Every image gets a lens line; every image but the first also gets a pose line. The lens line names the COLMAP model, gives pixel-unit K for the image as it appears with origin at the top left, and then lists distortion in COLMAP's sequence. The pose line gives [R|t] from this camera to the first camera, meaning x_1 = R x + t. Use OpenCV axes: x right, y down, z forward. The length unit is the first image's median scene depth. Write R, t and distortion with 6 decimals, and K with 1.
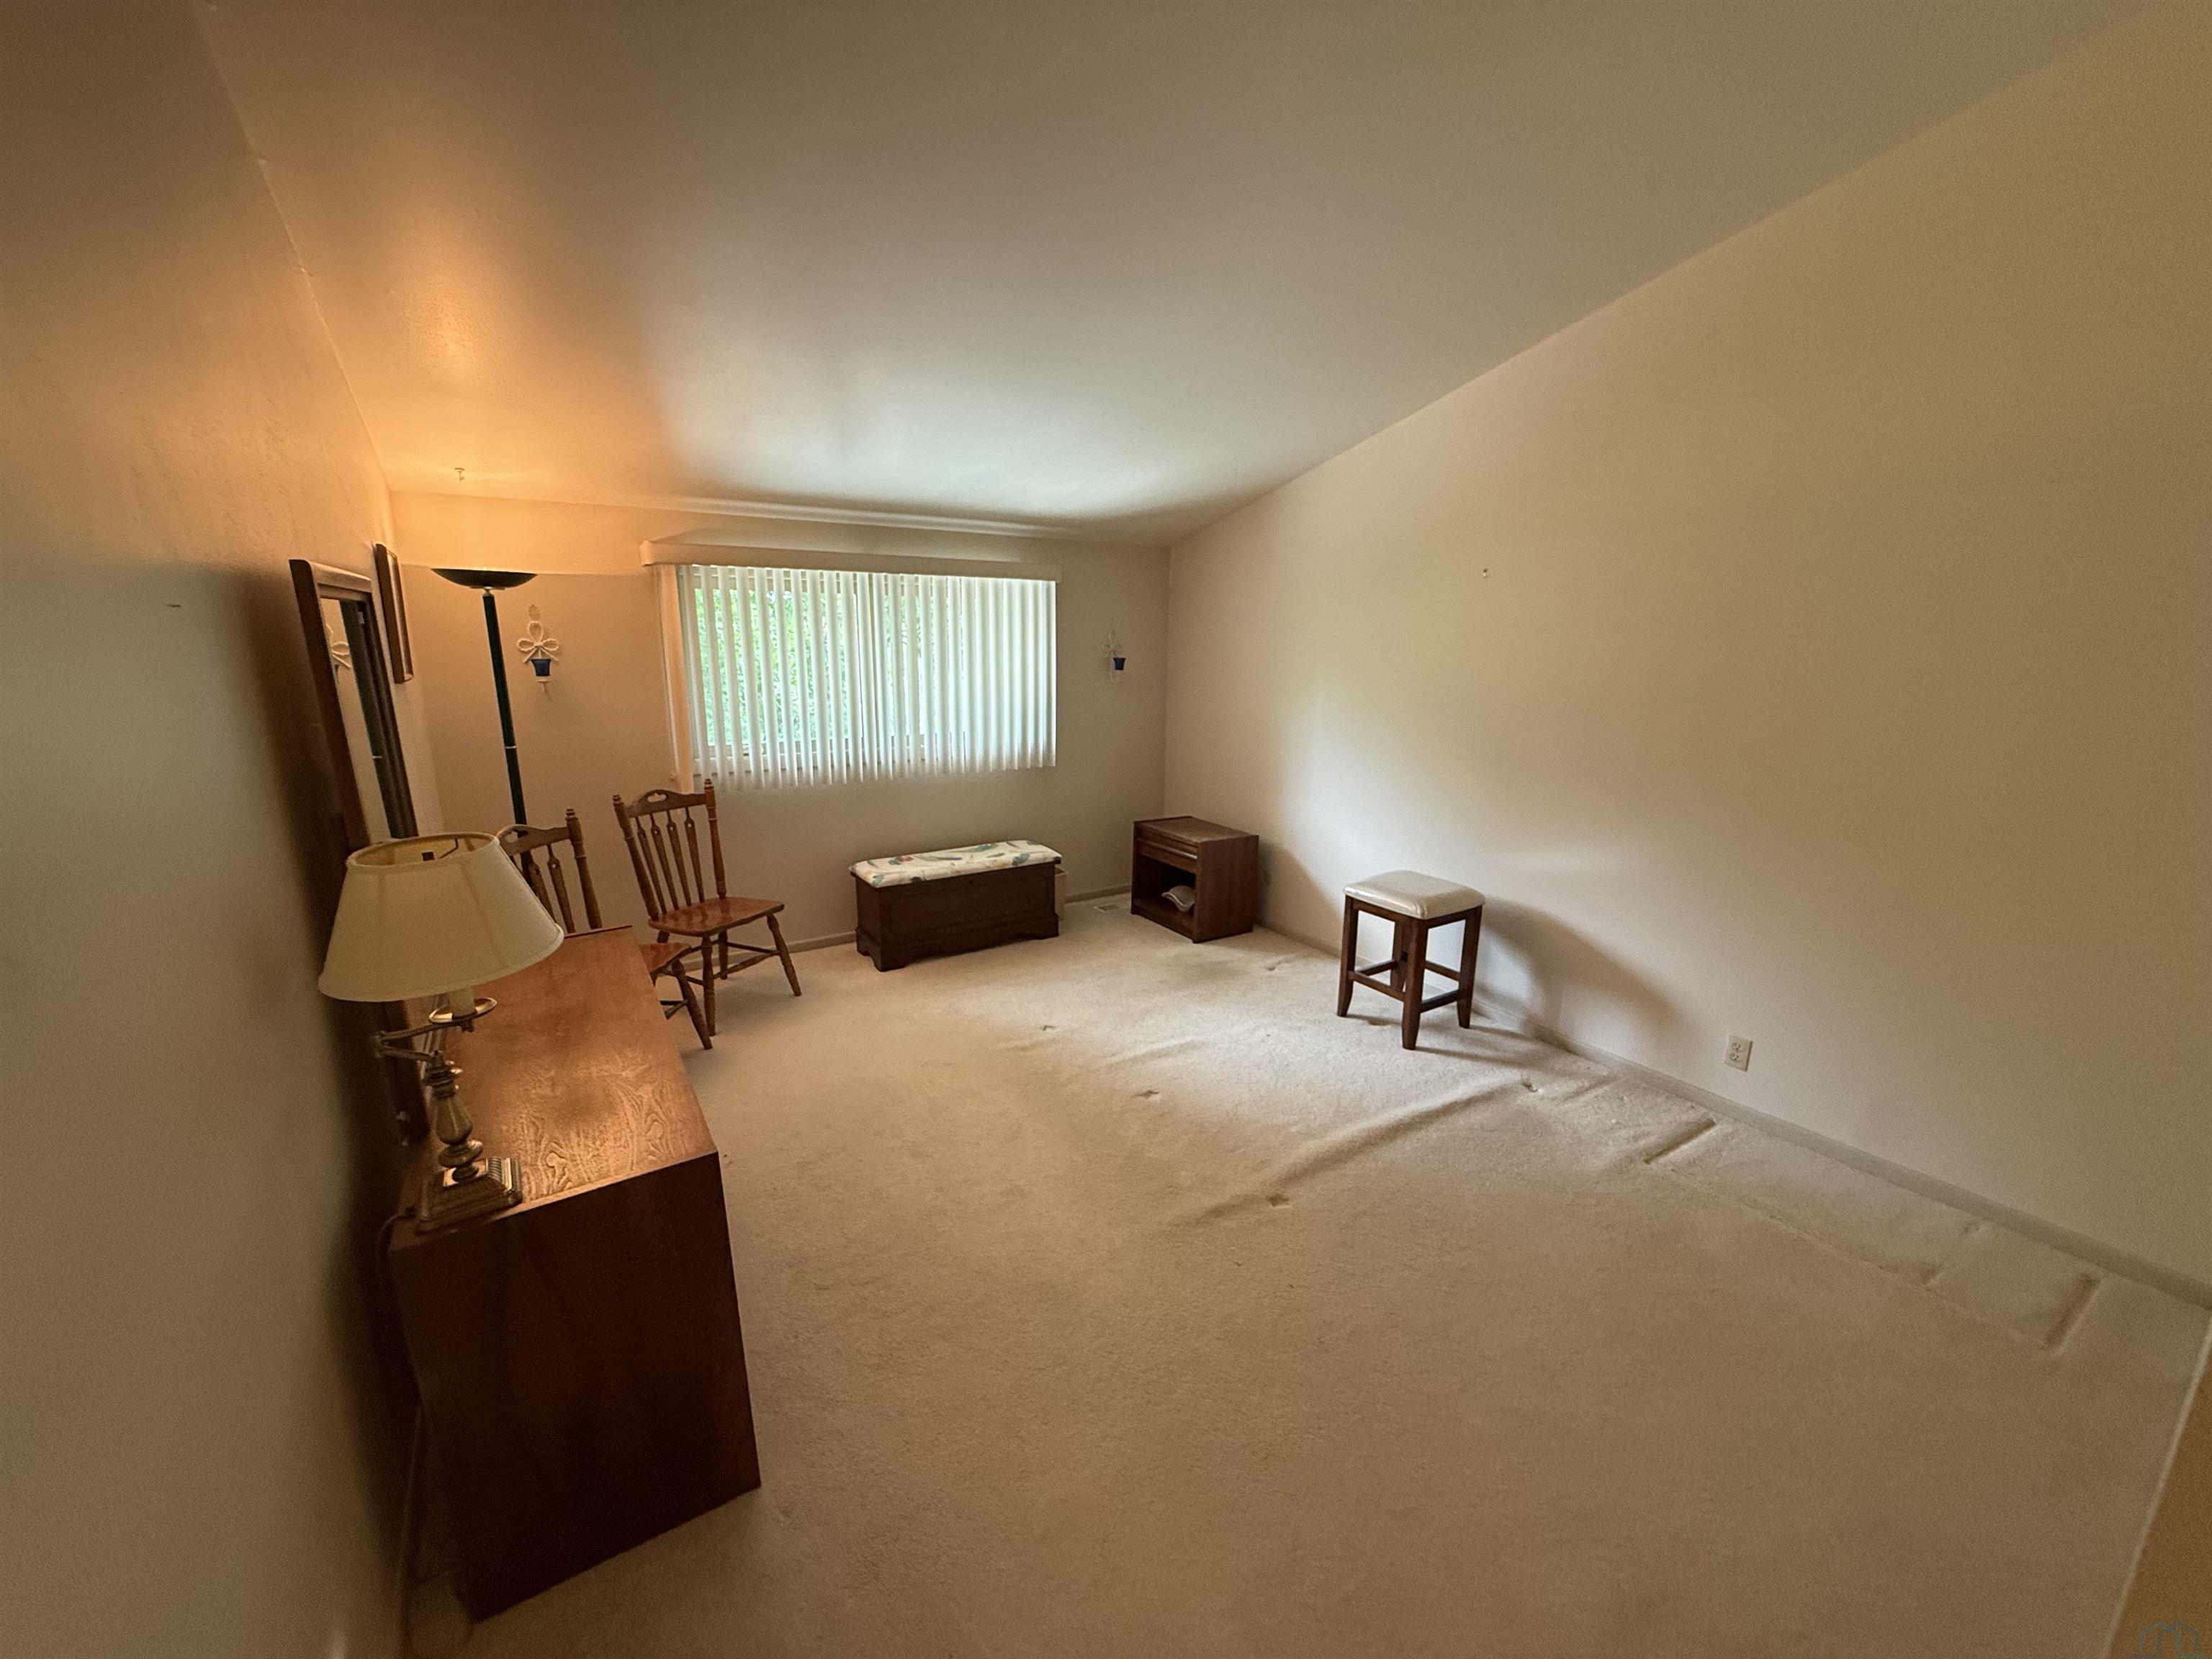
lens RADIAL K [[887.2, 0, 1095.7], [0, 887.2, 826.0], [0, 0, 1]] dist [0.000983, 0.000047]
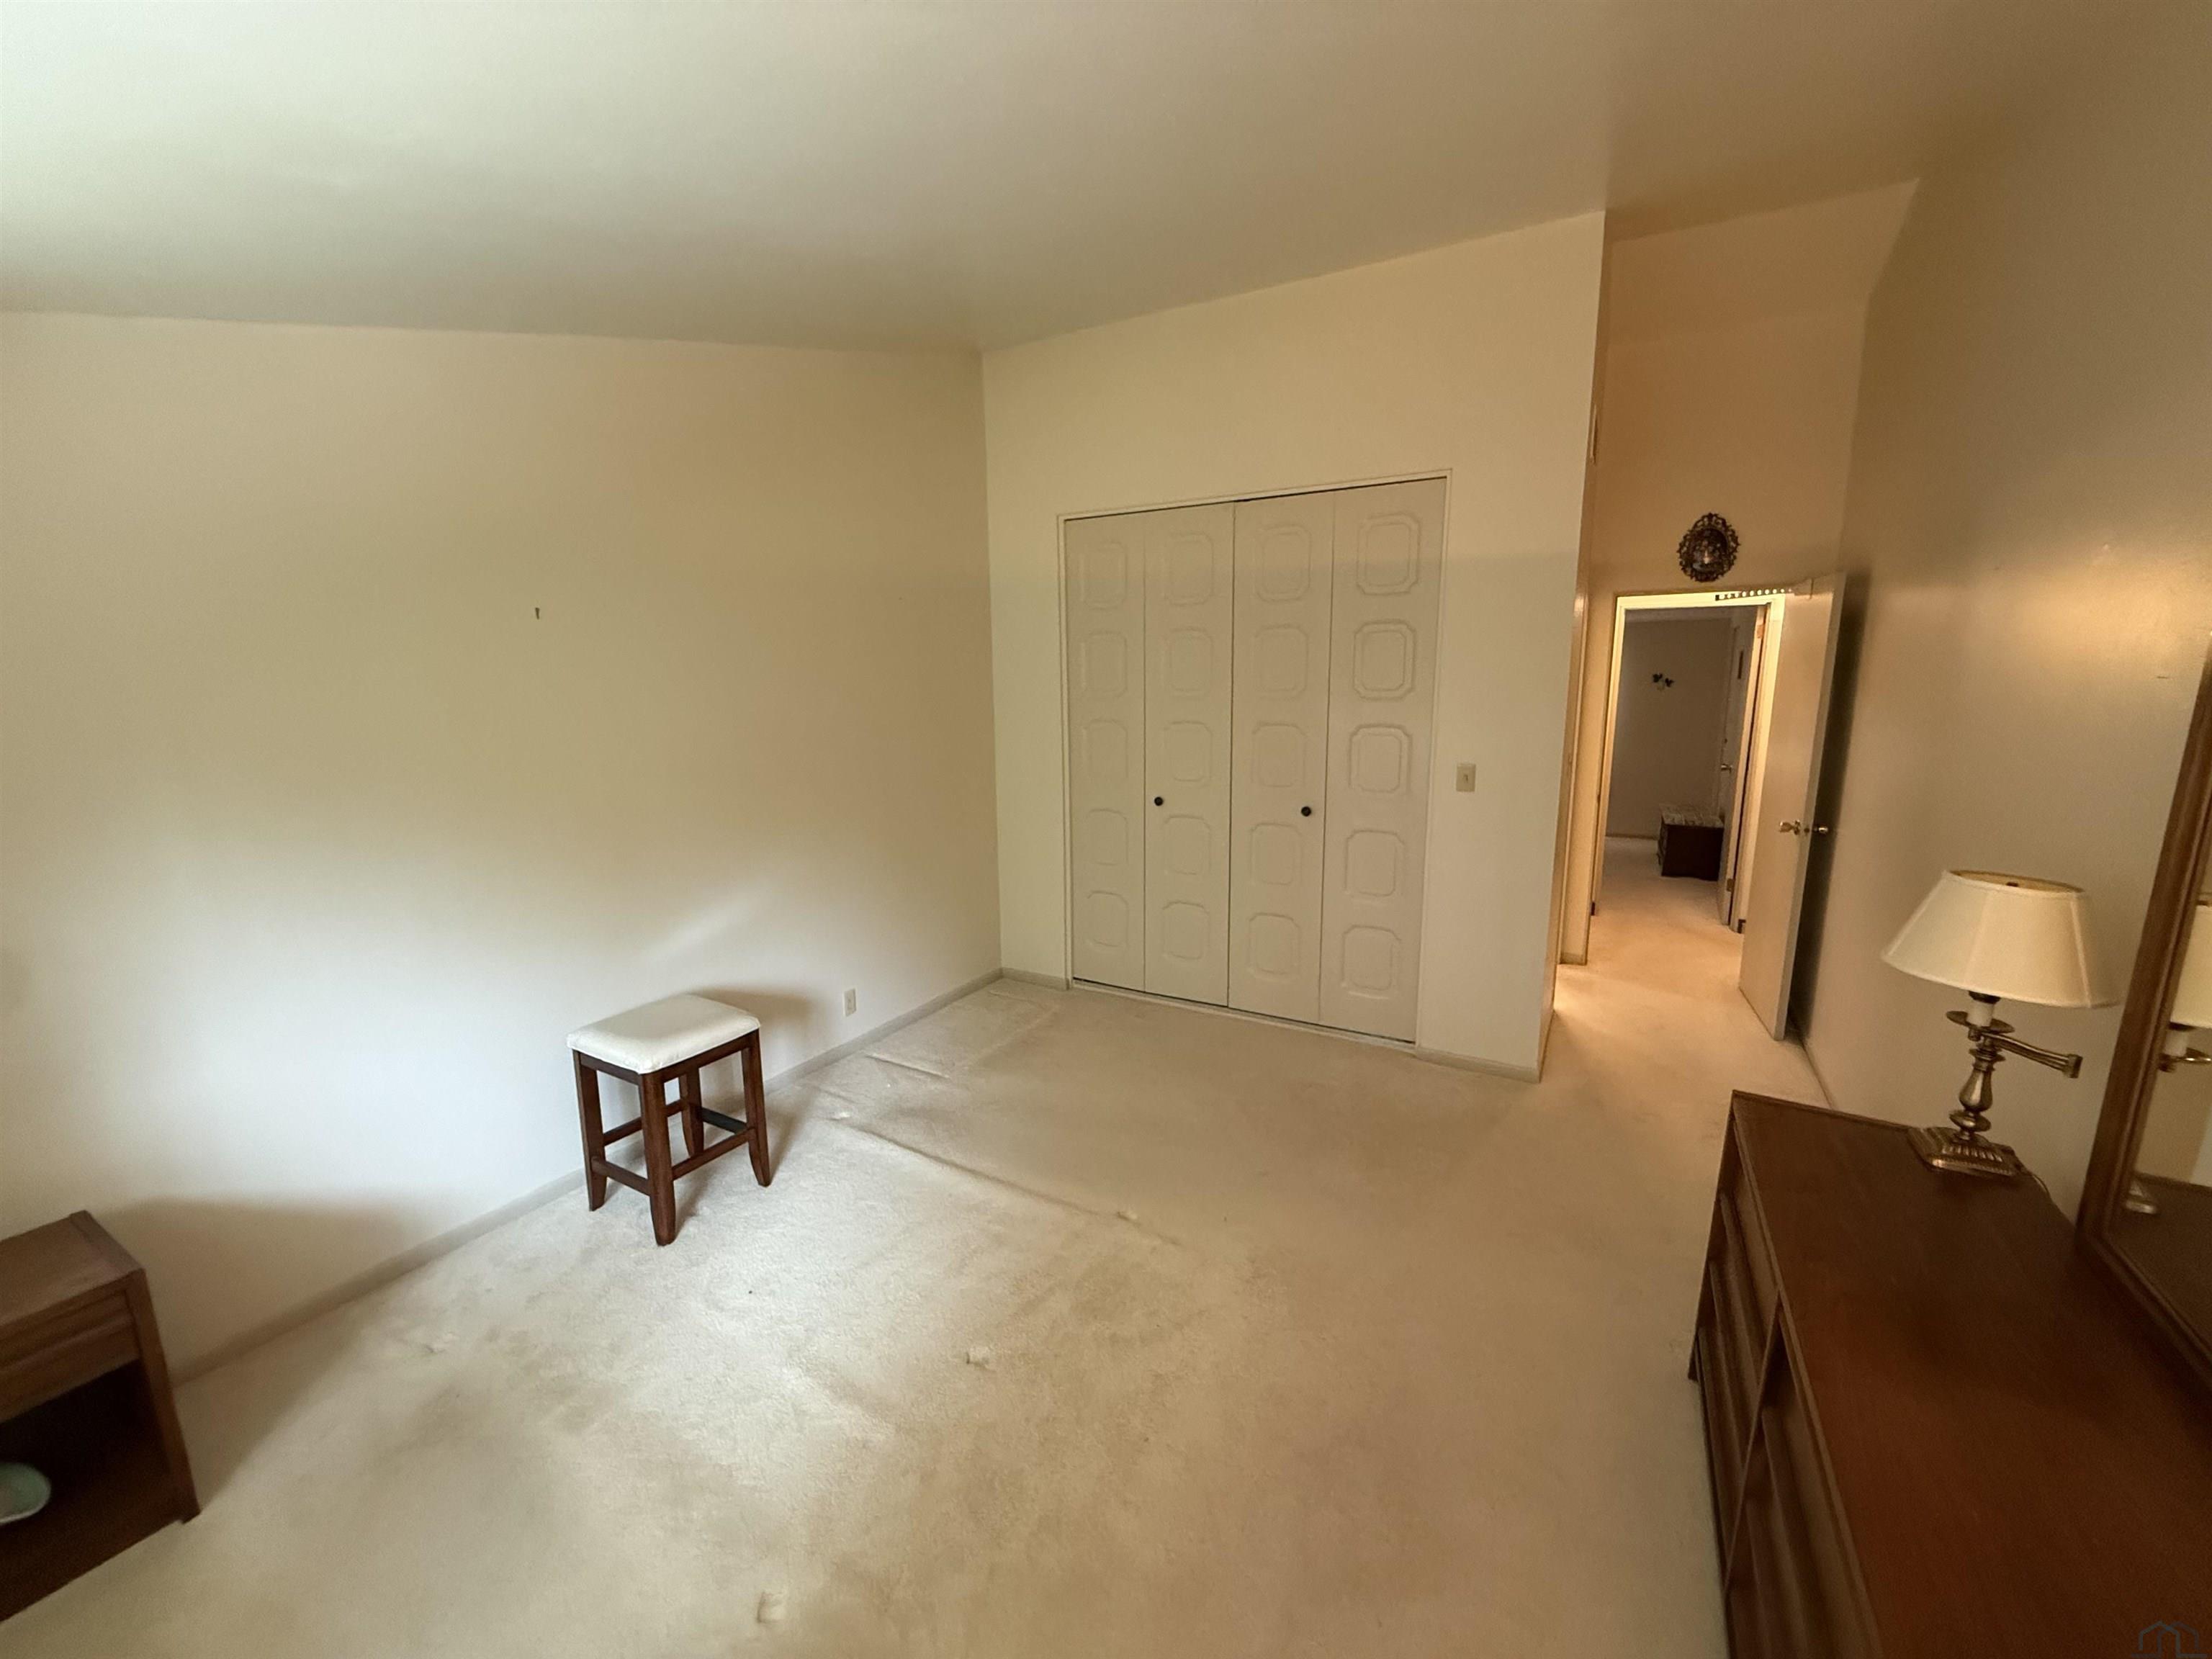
lens RADIAL K [[887.2, 0, 1098.7], [0, 887.2, 836.6], [0, 0, 1]] dist [0.000983, 0.000047]
pose [[-0.453898, -0.158601, 0.876825, -0.515192], [0.207386, 0.938205, 0.277059, -0.242827], [-0.866584, 0.307598, -0.392958, 1.066888]]
